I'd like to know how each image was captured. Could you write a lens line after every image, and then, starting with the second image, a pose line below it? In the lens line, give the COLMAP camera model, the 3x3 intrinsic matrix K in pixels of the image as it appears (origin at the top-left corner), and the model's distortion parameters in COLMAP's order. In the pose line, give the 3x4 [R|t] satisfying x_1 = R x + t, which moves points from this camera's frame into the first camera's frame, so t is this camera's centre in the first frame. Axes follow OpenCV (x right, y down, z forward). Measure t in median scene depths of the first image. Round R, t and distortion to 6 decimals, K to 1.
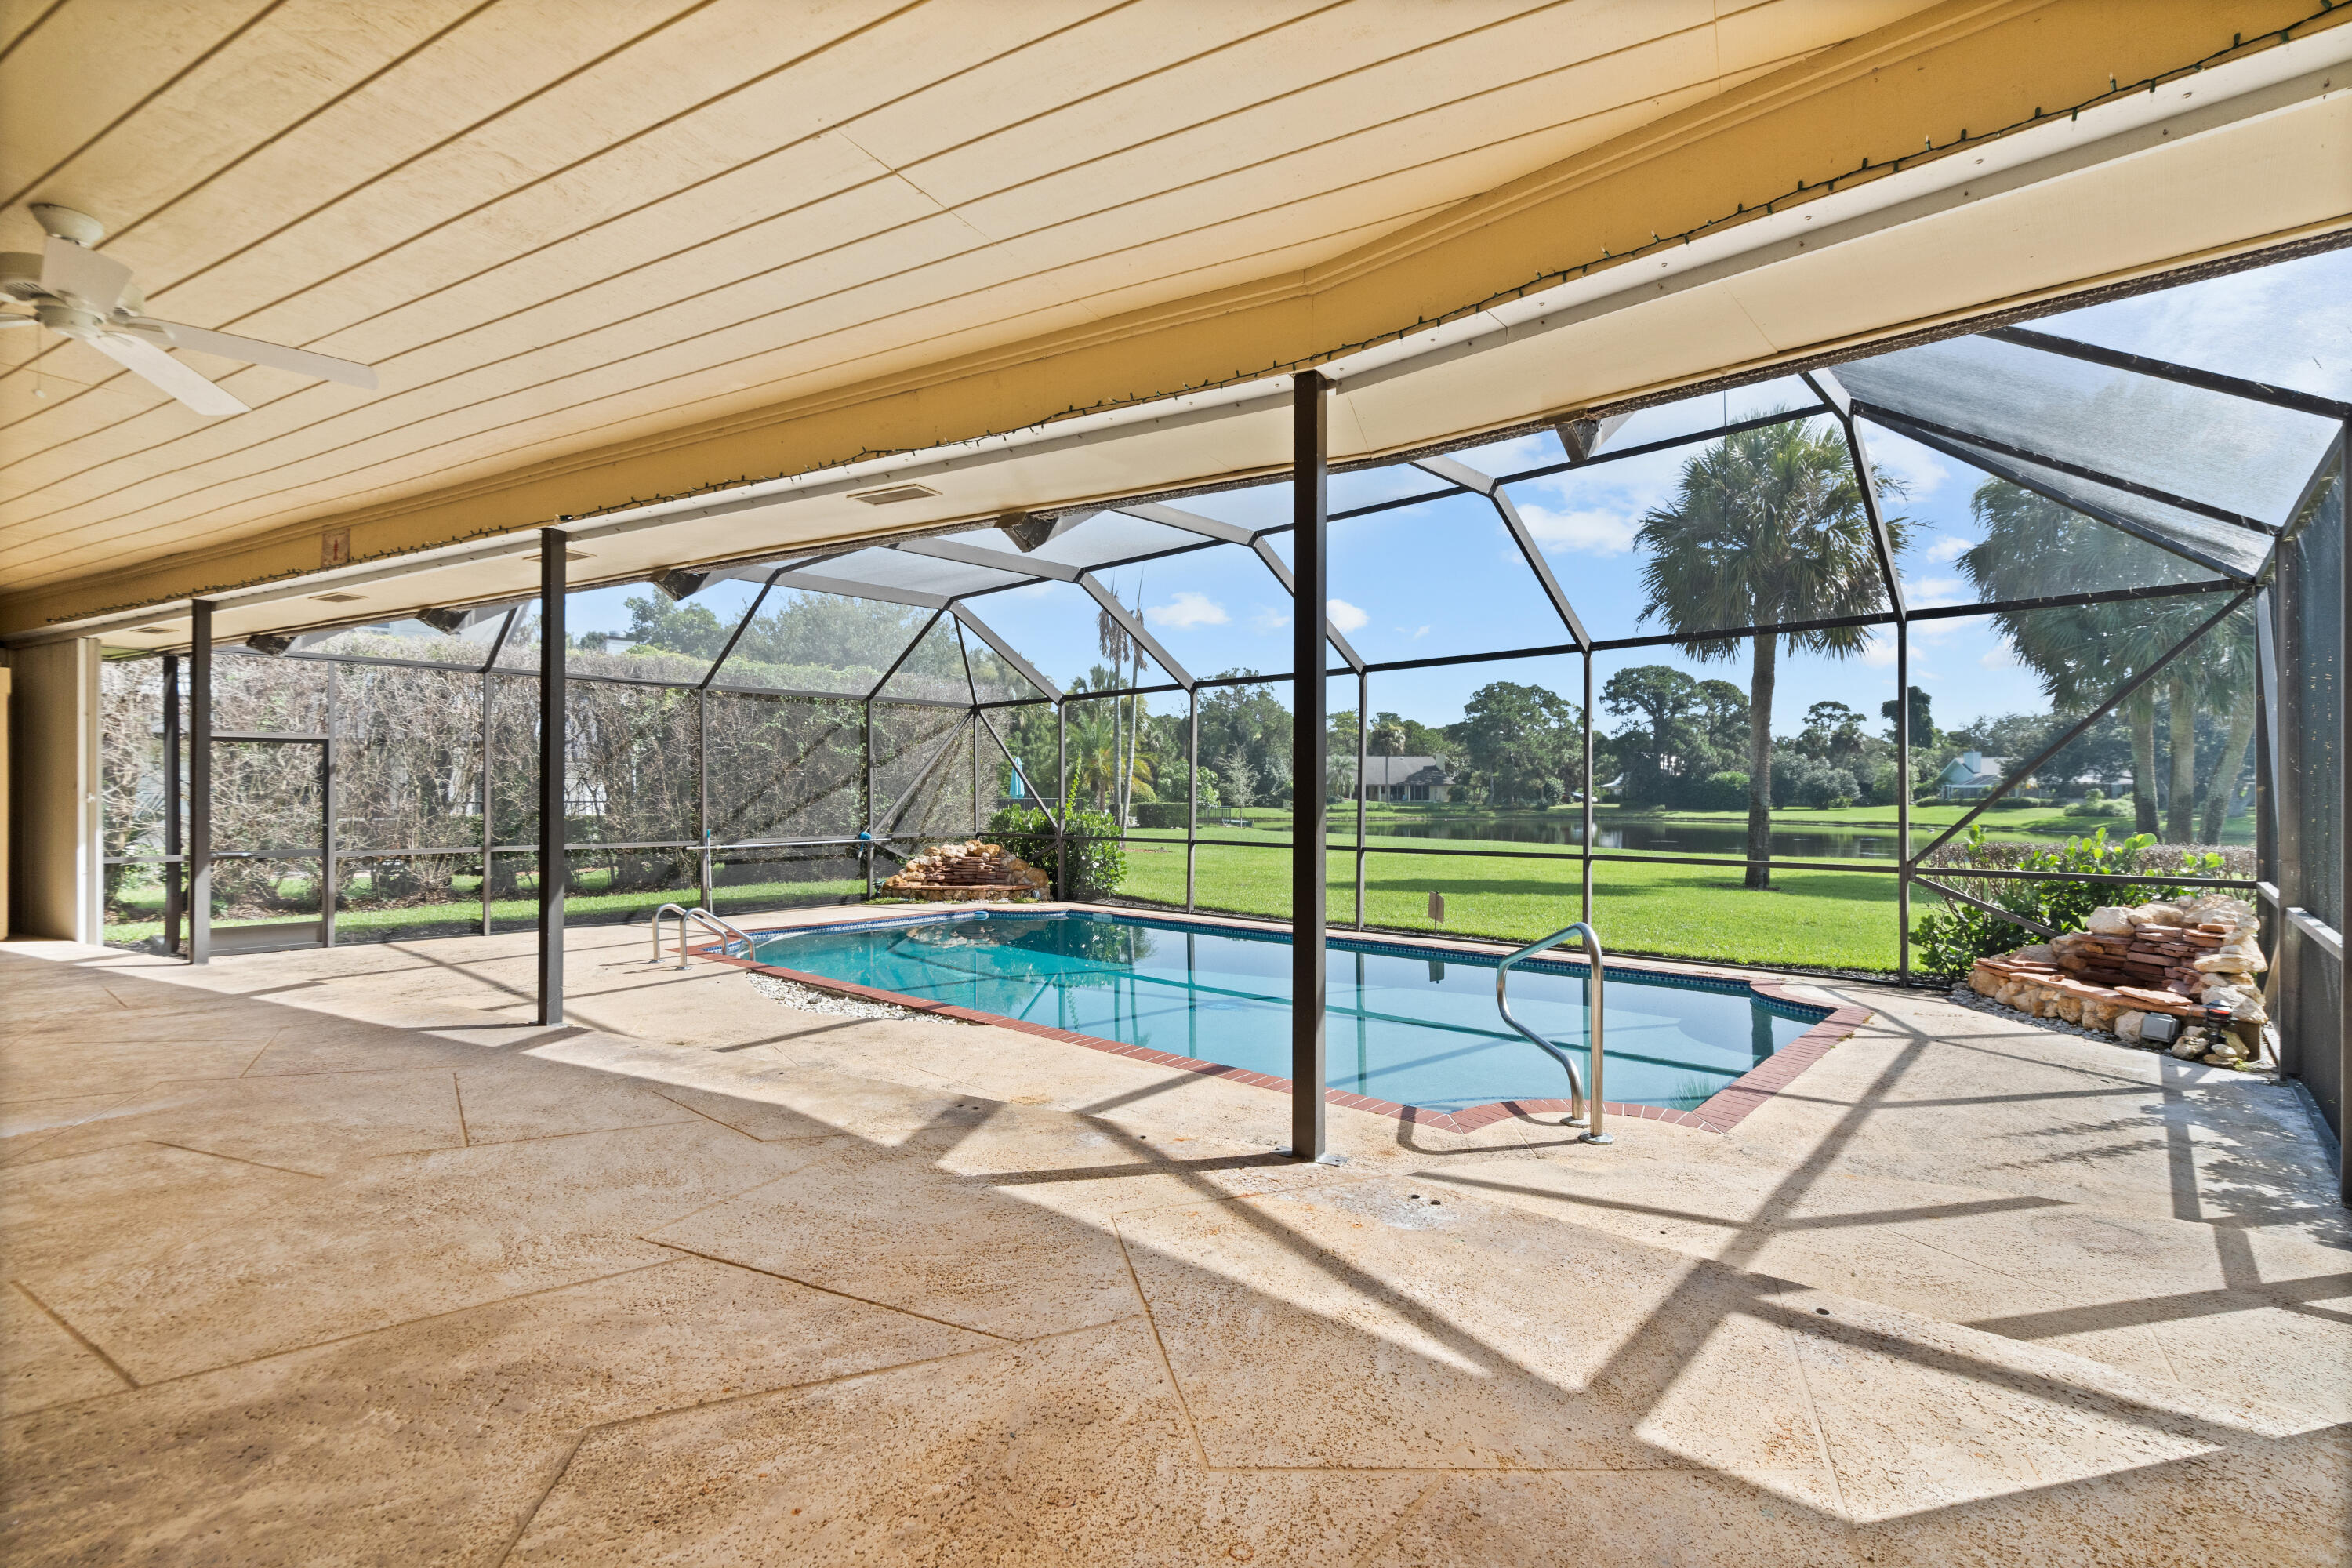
lens RADIAL K [[1071.5, 0, 1178.1], [0, 1071.5, 789.7], [0, 0, 1]] dist [-0.003363, 0.005253]
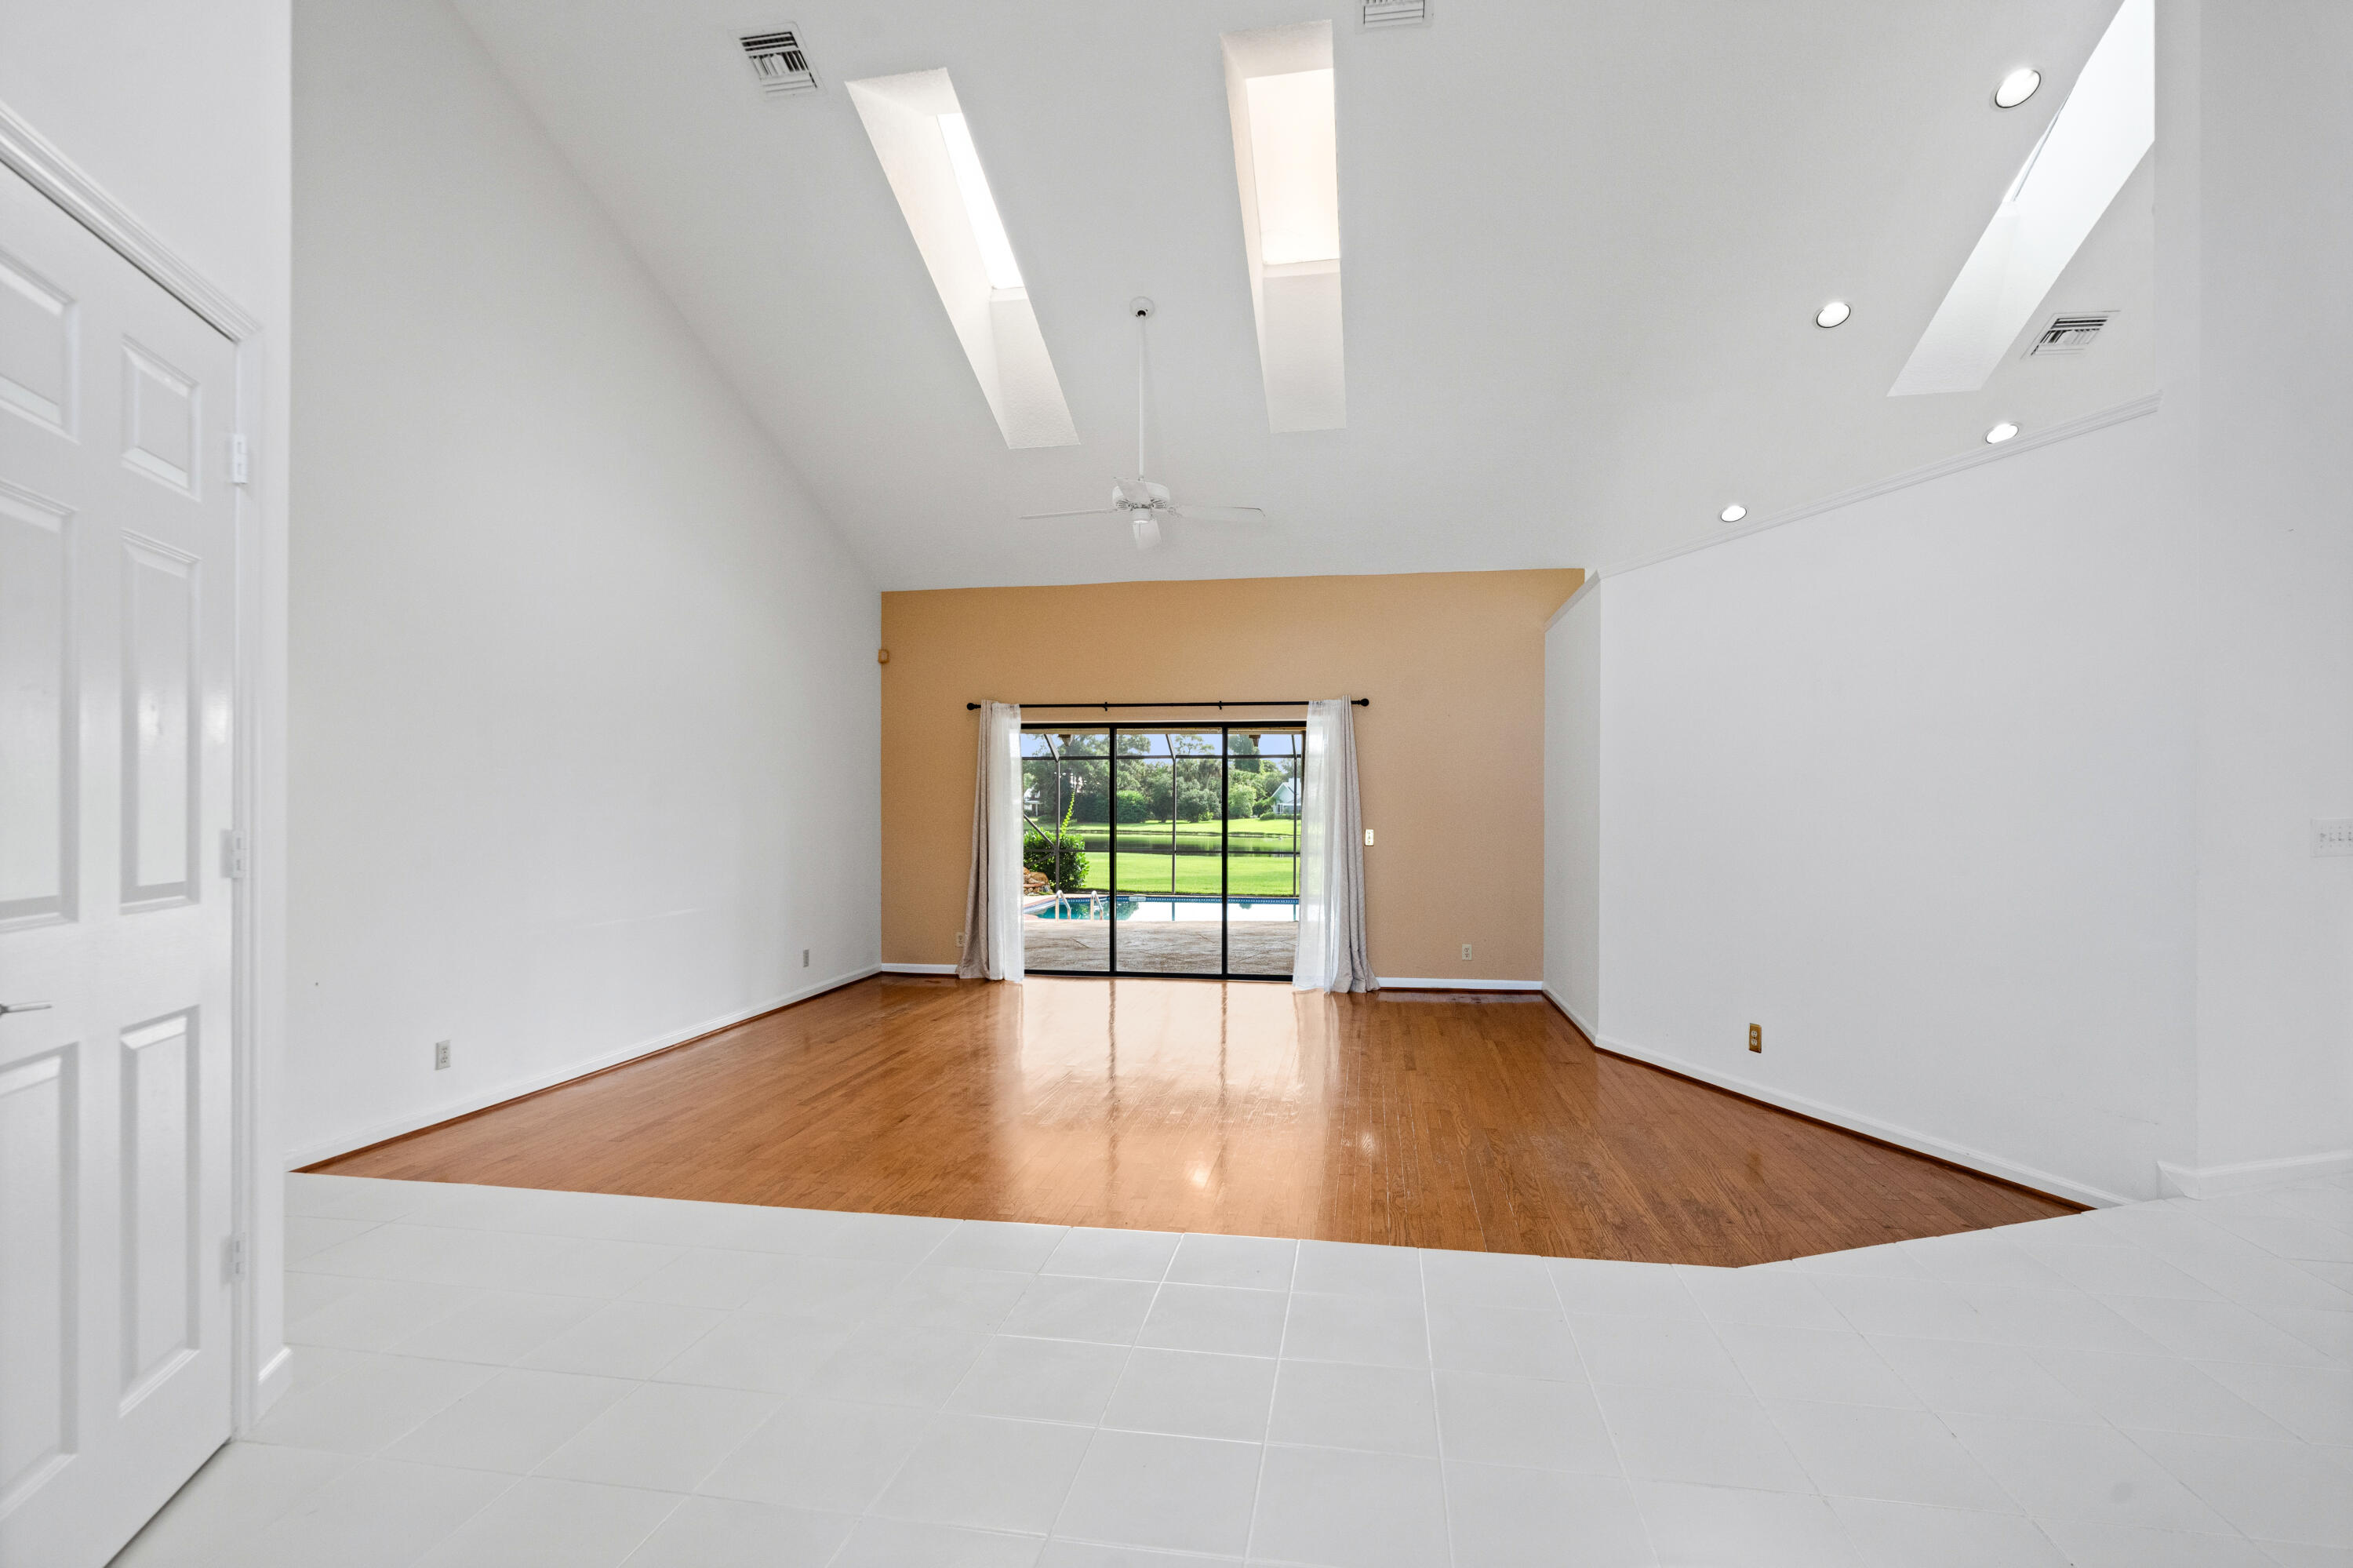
lens RADIAL K [[1083.2, 0, 1176.8], [0, 1083.2, 788.5], [0, 0, 1]] dist [0.000019, 0.001161]
pose [[0.841789, 0.011746, 0.539679, -0.746845], [-0.004563, 0.999882, -0.014645, -0.017538], [-0.539788, 0.009865, 0.841743, -0.305596]]
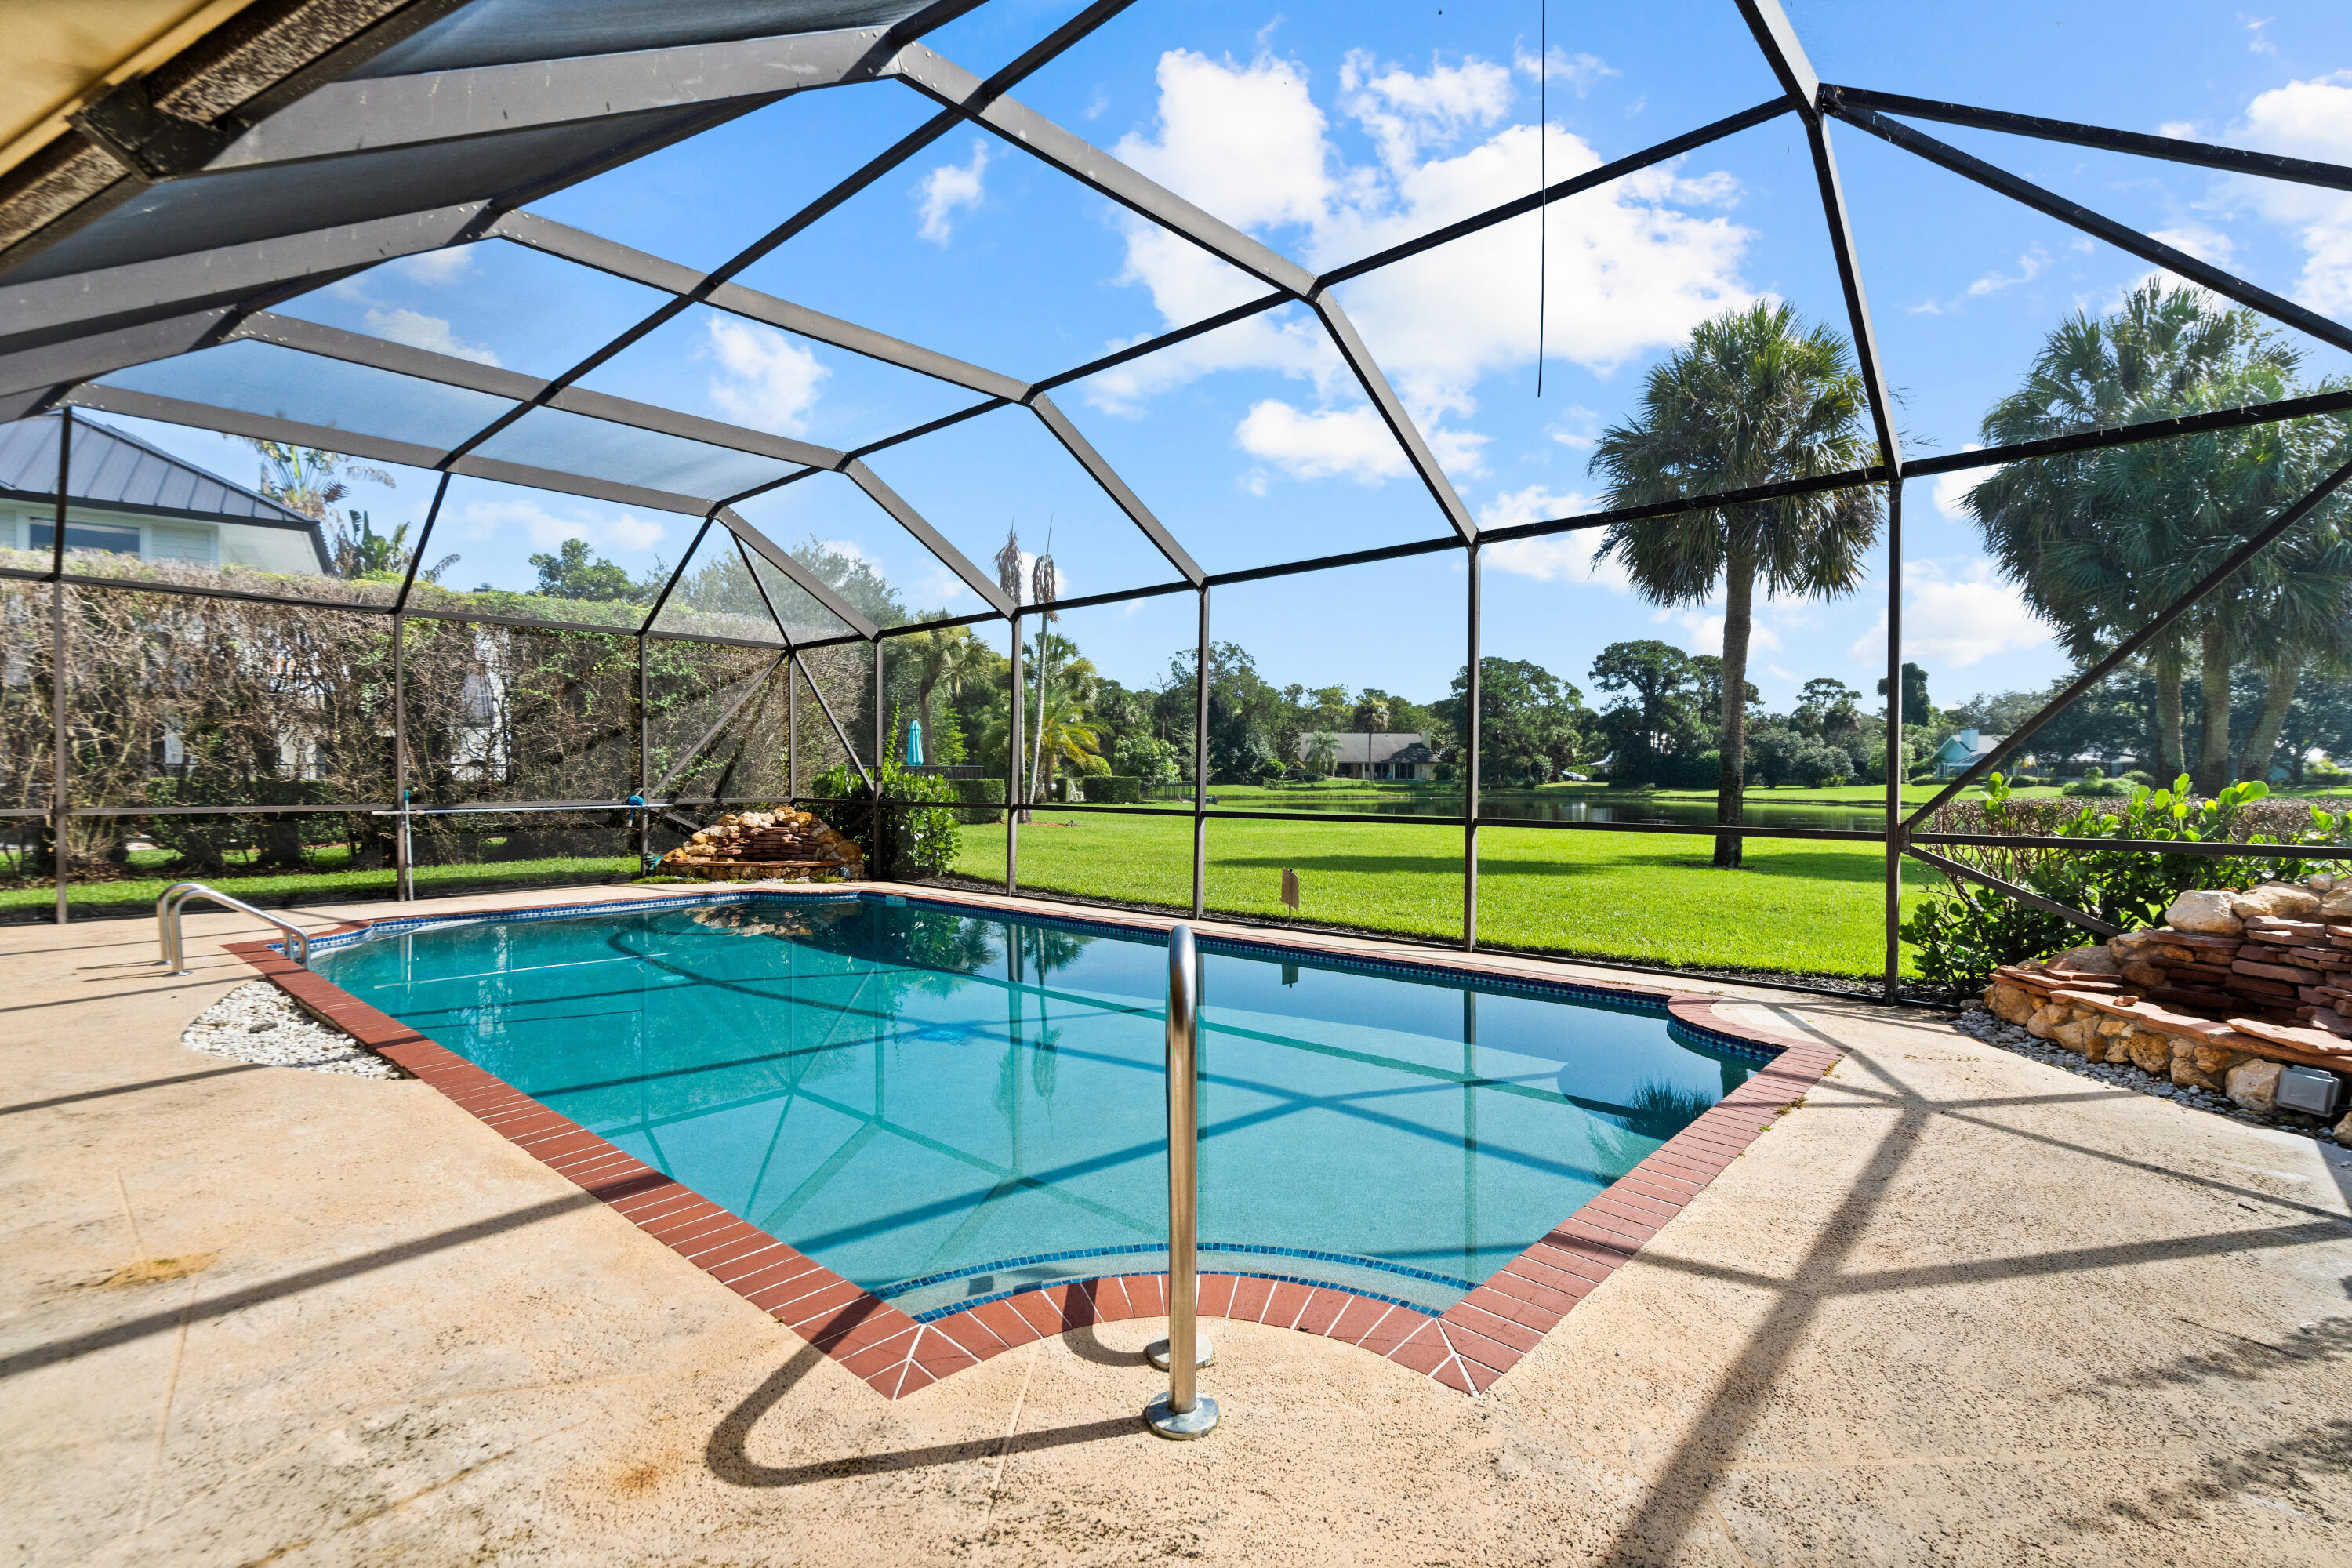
lens RADIAL K [[1082.7, 0, 1176.3], [0, 1082.7, 788.5], [0, 0, 1]] dist [0.000019, 0.001161]
pose [[0.999972, 0.002189, 0.007165, 0.112281], [-0.002320, 0.999831, 0.018220, 0.017331], [-0.007124, -0.018236, 0.999808, 0.163331]]
